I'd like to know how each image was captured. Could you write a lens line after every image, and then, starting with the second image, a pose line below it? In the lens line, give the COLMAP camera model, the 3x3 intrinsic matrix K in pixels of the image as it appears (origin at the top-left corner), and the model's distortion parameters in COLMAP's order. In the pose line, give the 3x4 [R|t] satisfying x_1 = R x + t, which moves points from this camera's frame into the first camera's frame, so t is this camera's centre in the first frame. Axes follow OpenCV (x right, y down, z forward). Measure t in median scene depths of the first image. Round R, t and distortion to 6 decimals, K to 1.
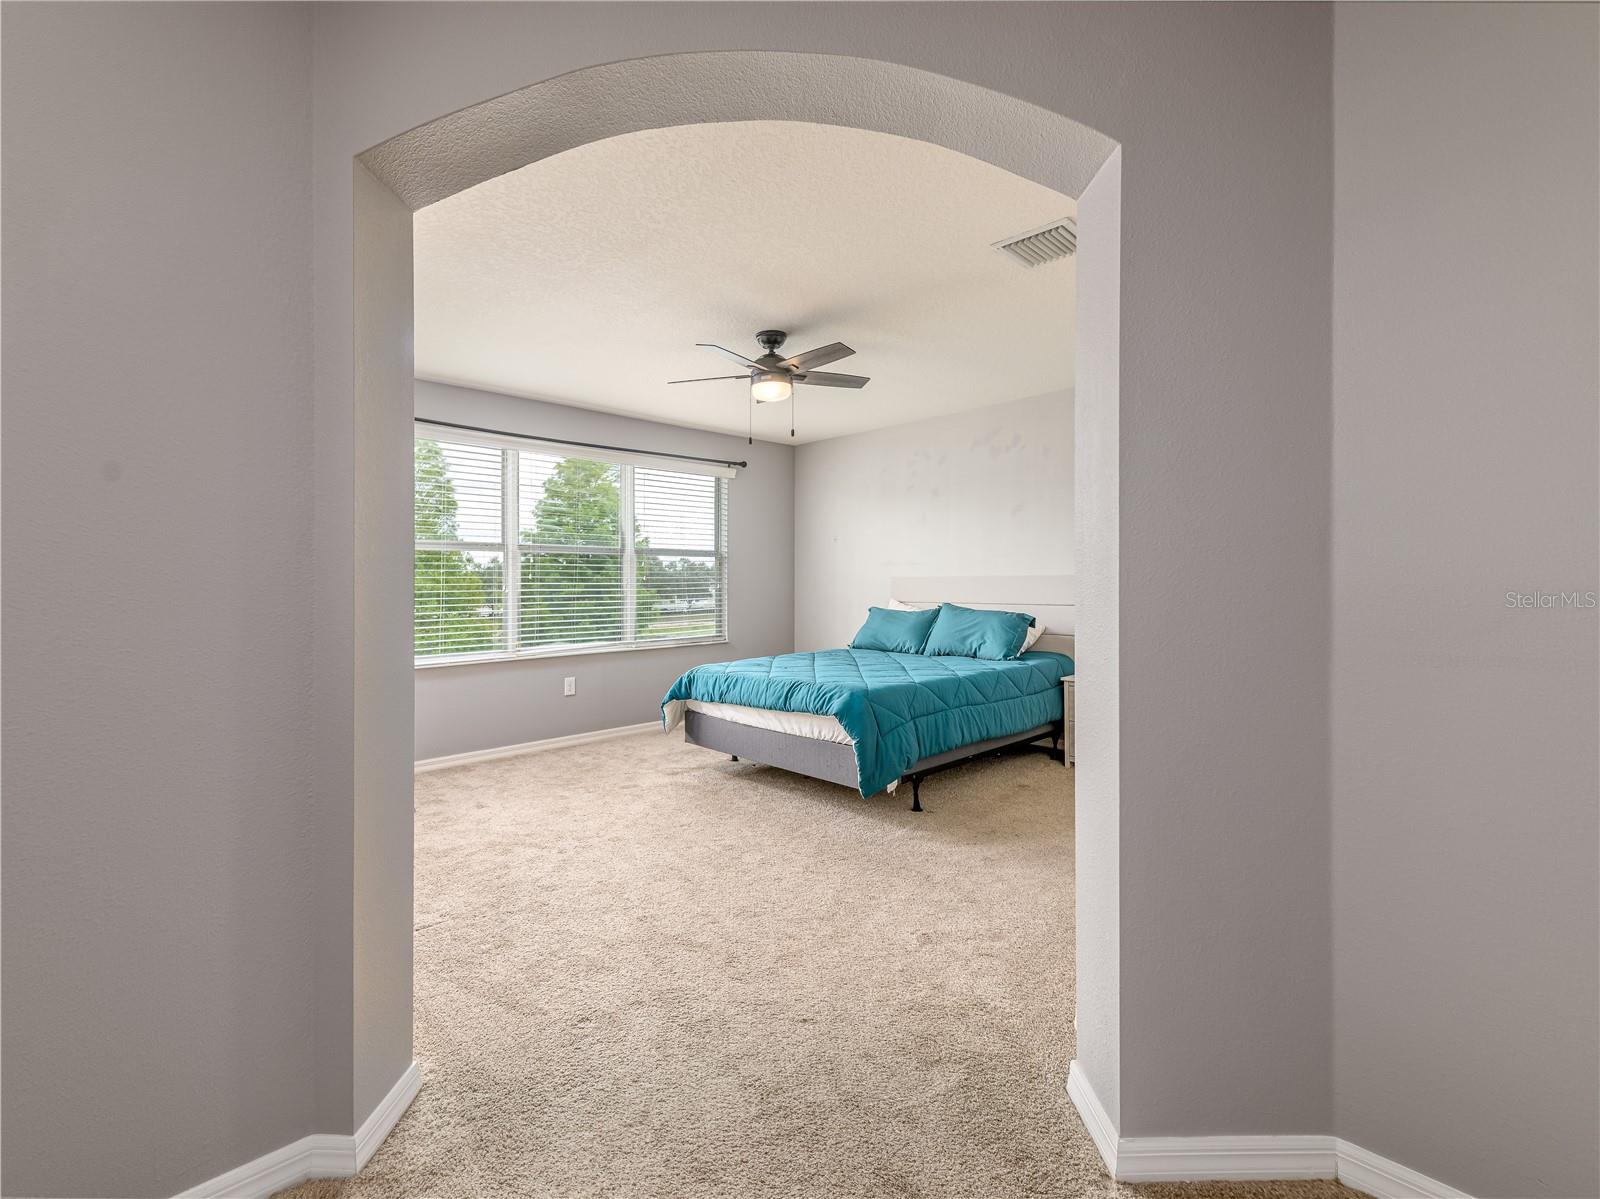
lens RADIAL K [[772.3, 0, 801.0], [0, 772.3, 586.3], [0, 0, 1]] dist [0.013617, 0.000239]
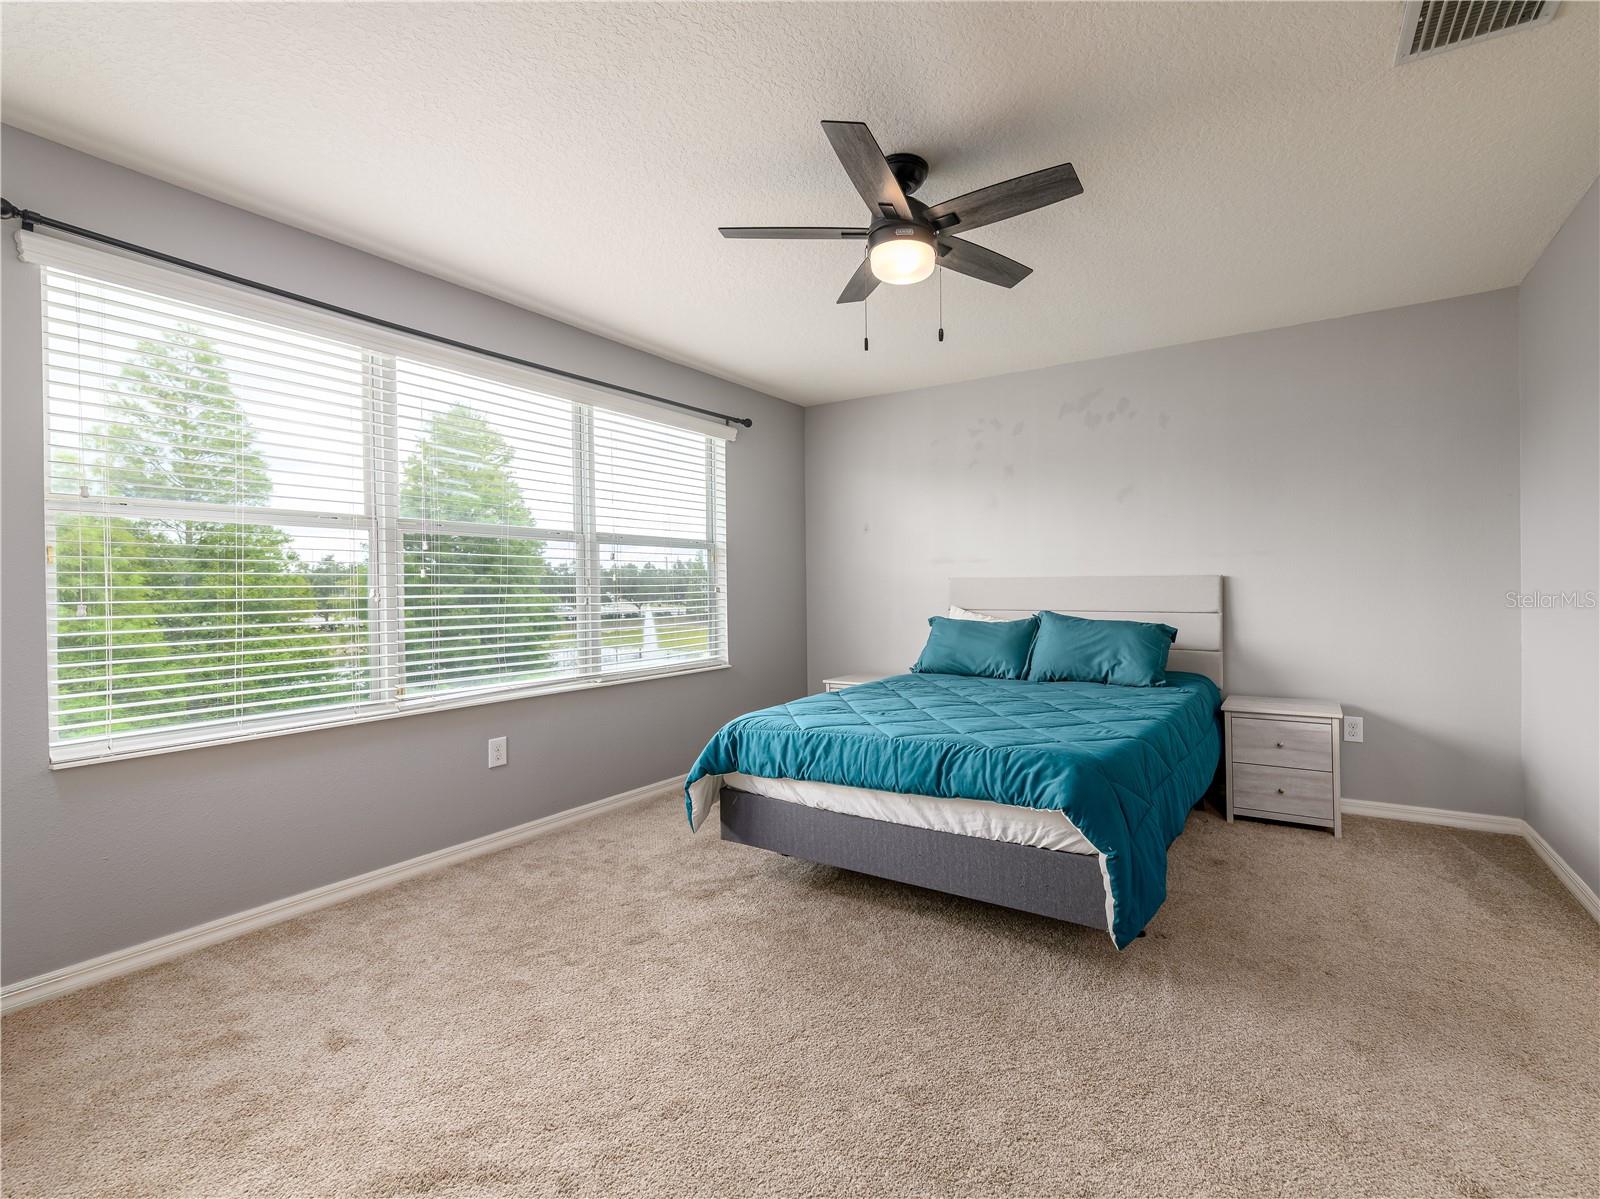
lens RADIAL K [[634.0, 0, 826.5], [0, 634.0, 603.0], [0, 0, 1]] dist [0.010478, -0.001357]
pose [[0.956578, -0.007293, 0.291386, -0.217963], [0.002229, 0.999841, 0.017708, 0.002310], [-0.291468, -0.016290, 0.956442, 0.492281]]
